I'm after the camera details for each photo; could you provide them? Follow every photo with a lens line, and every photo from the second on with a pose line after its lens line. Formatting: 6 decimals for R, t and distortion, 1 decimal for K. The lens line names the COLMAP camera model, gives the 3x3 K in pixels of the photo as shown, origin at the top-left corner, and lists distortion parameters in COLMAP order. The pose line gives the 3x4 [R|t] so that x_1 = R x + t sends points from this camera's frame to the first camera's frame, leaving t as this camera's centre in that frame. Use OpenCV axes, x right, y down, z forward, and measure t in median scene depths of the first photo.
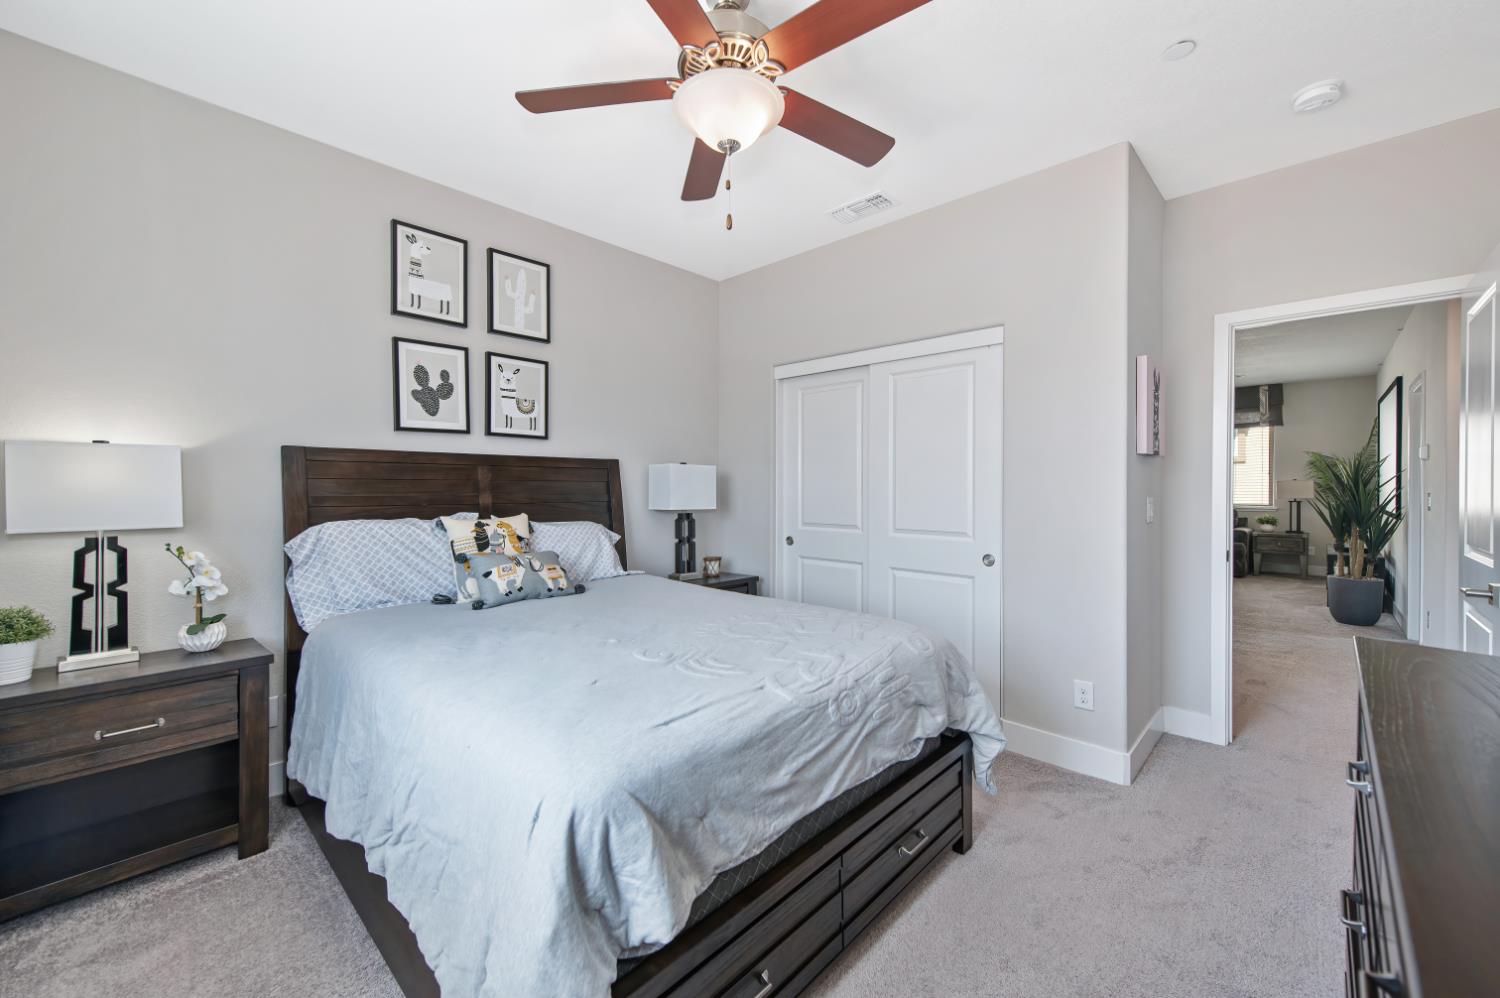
lens RADIAL K [[599.1, 0, 749.8], [0, 599.1, 492.0], [0, 0, 1]] dist [0.021902, -0.000005]
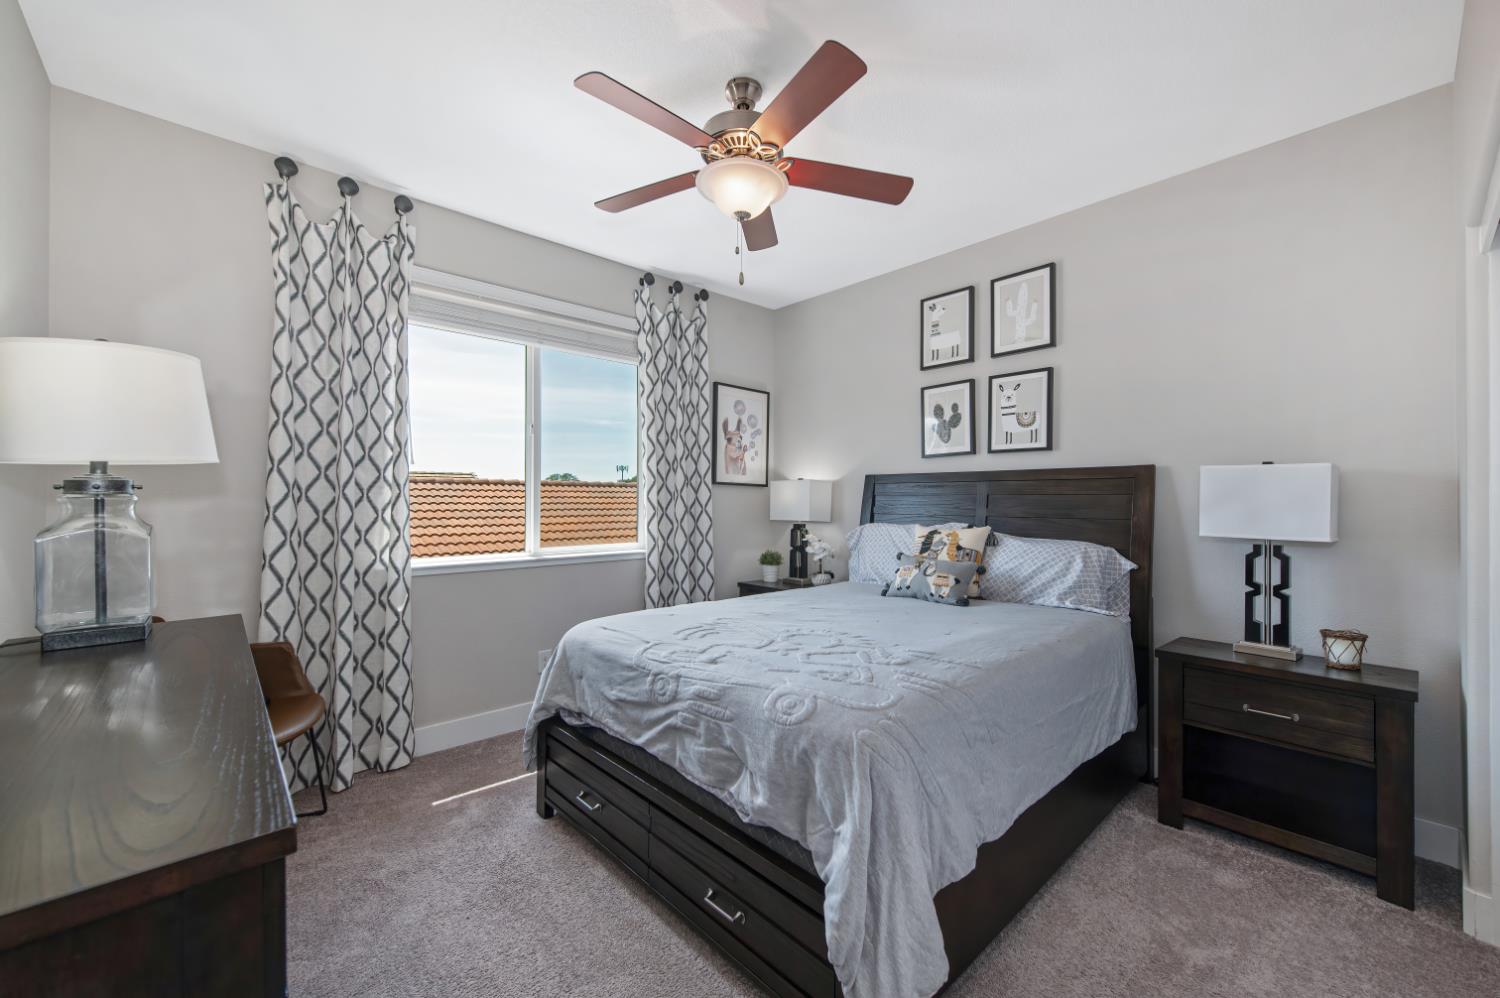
lens RADIAL K [[594.9, 0, 748.1], [0, 594.9, 510.0], [0, 0, 1]] dist [-0.002186, -0.000181]
pose [[-0.073138, 0.015537, -0.997201, 0.663504], [-0.008198, 0.999836, 0.016179, -0.005542], [0.997288, 0.009359, -0.072998, 0.637247]]
